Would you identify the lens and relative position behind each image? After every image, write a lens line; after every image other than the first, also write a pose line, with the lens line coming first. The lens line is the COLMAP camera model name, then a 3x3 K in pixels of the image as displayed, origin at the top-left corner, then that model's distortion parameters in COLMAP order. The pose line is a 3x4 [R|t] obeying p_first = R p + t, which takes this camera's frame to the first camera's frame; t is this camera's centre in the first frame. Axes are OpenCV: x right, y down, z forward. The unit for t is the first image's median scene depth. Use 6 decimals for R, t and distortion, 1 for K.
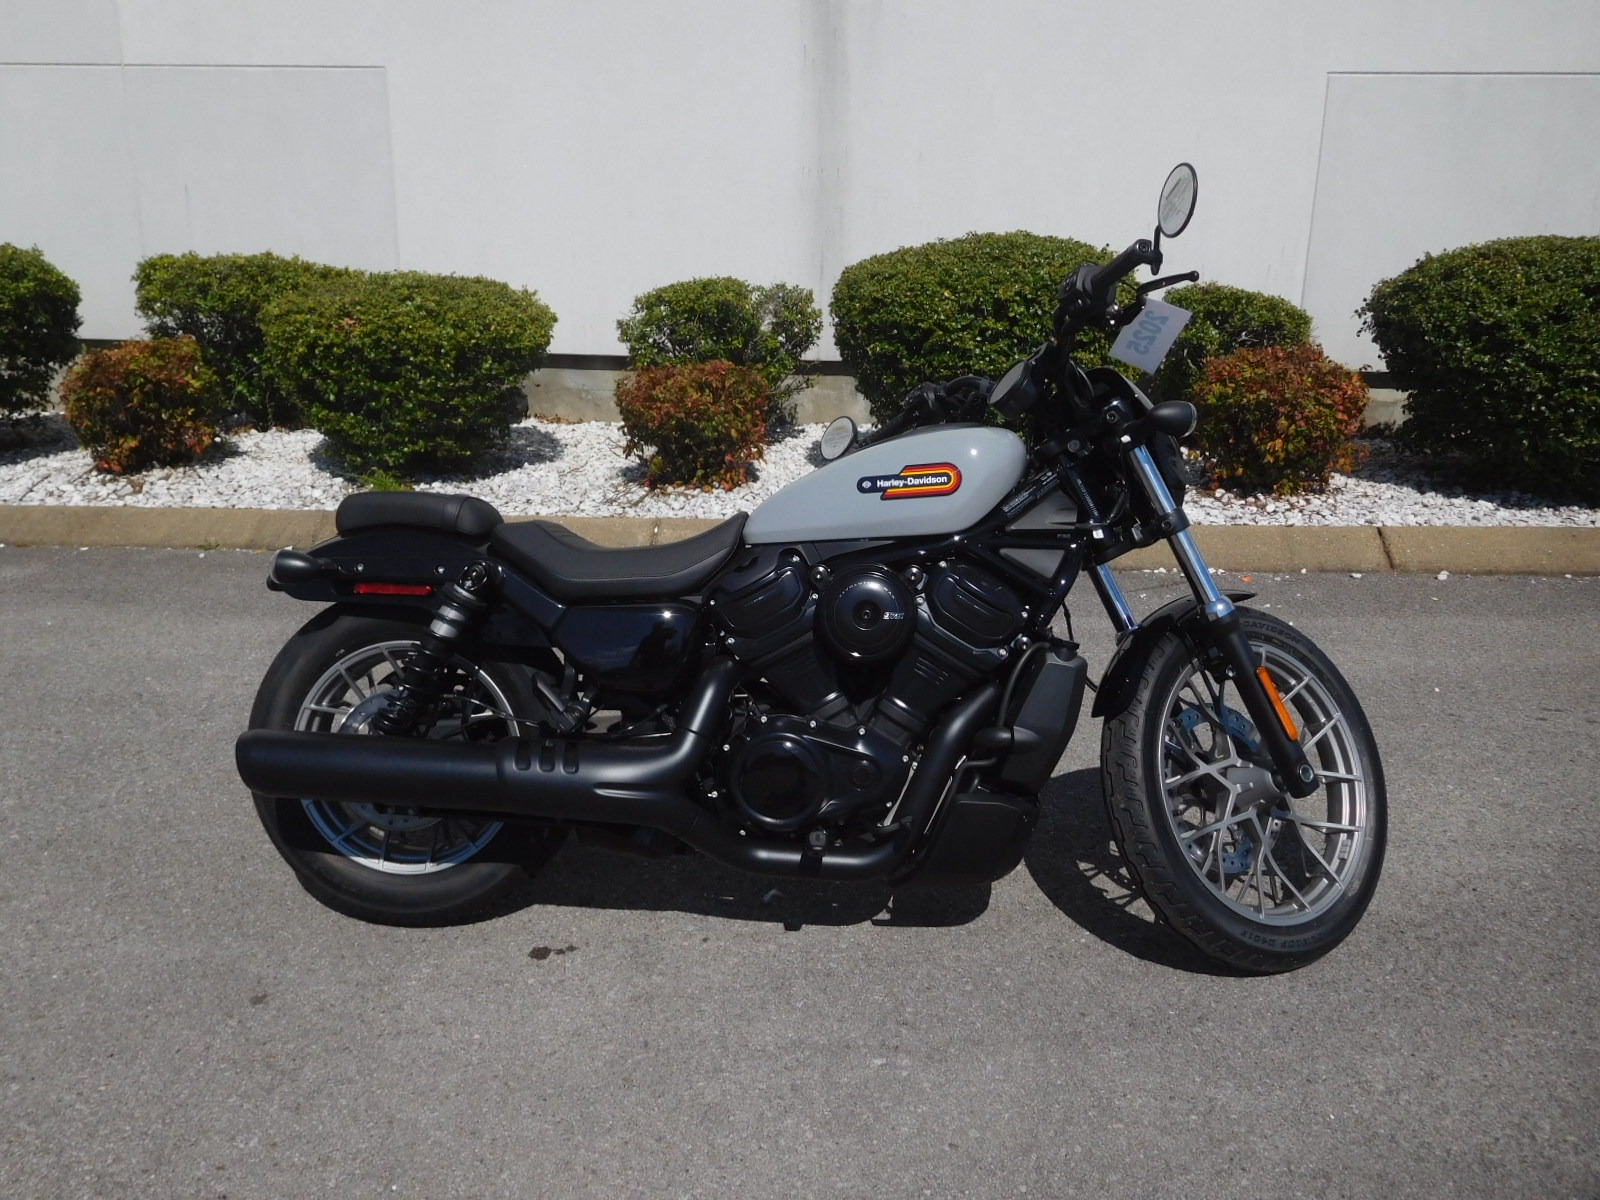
lens RADIAL K [[1187.5, 0, 786.7], [0, 1187.5, 598.7], [0, 0, 1]] dist [0.017147, 0.004268]
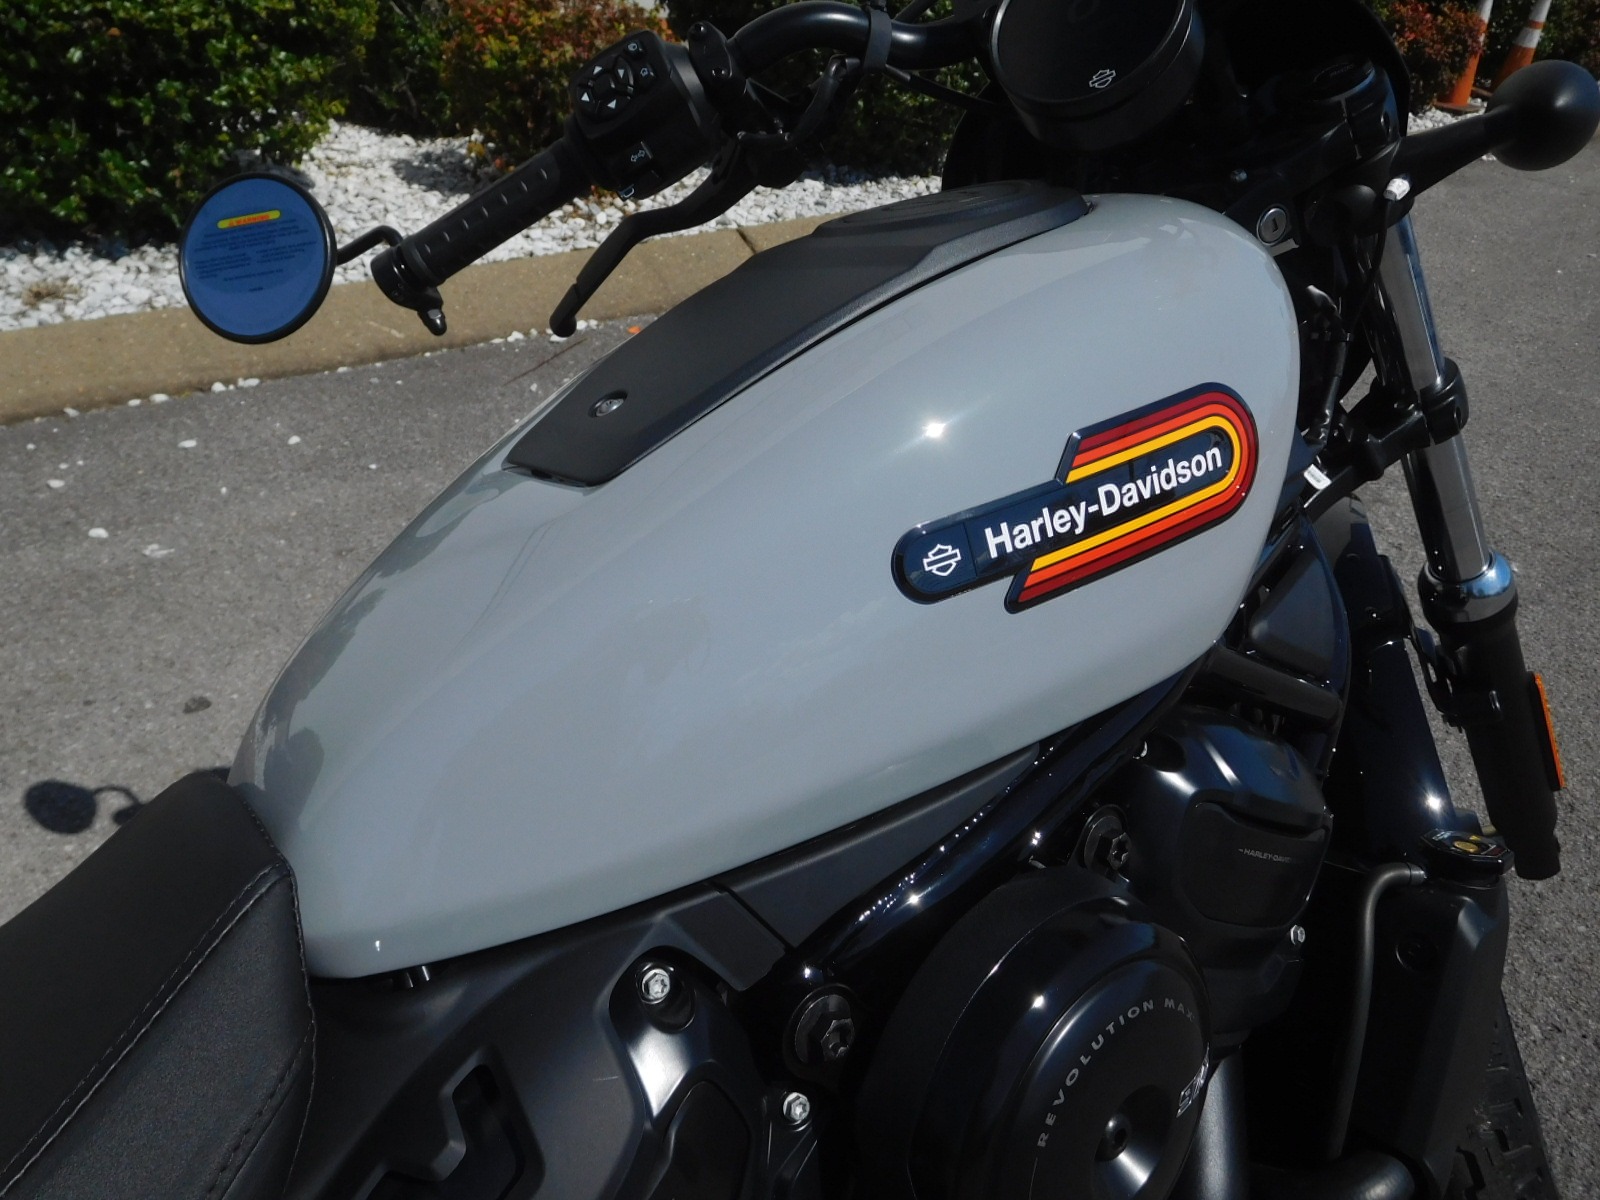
lens RADIAL K [[1162.0, 0, 814.7], [0, 1162.0, 572.7], [0, 0, 1]] dist [0.034708, -0.036196]
pose [[0.707335, -0.318561, 0.631028, -0.031208], [0.154718, 0.940821, 0.301526, -0.064691], [-0.689739, -0.115648, 0.714763, 0.355491]]
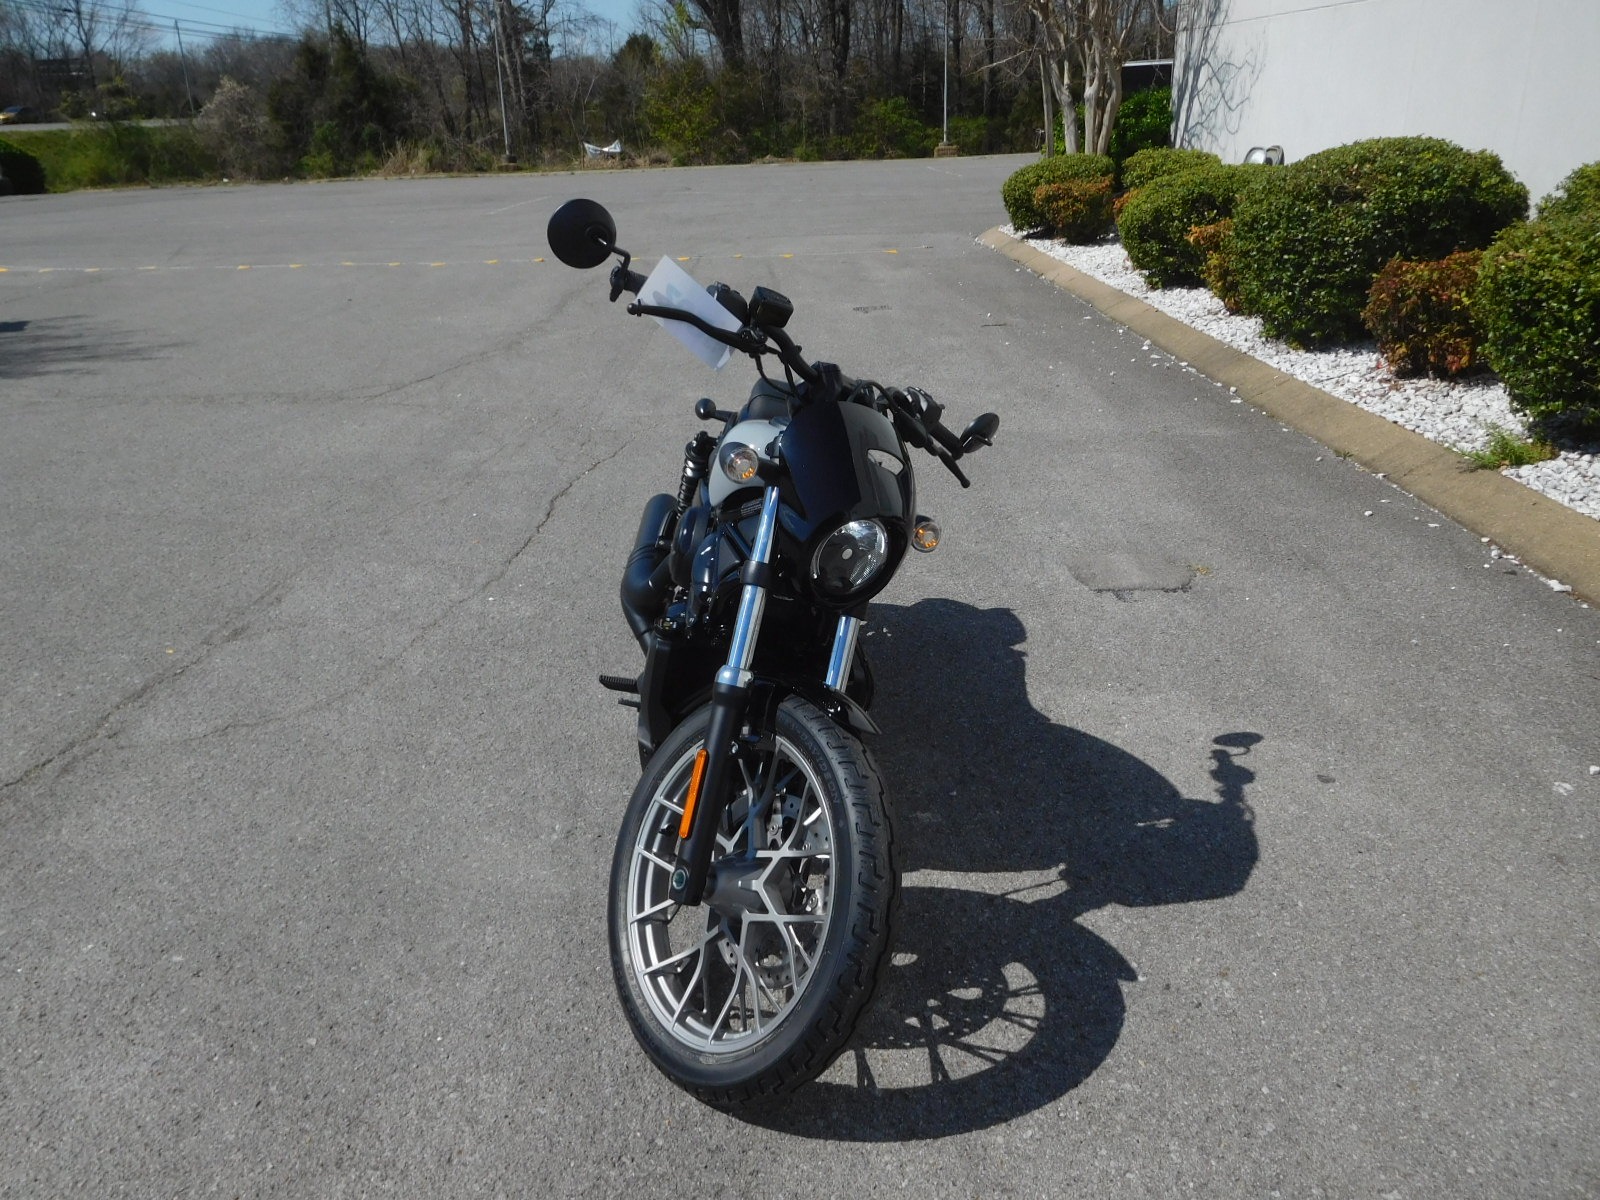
lens RADIAL K [[1224.5, 0, 821.9], [0, 1224.5, 603.0], [0, 0, 1]] dist [-0.005247, -0.000009]
pose [[0.121740, 0.357324, -0.926012, 0.512806], [-0.254948, 0.912908, 0.318750, -0.150495], [0.959261, 0.197280, 0.202236, 0.356034]]
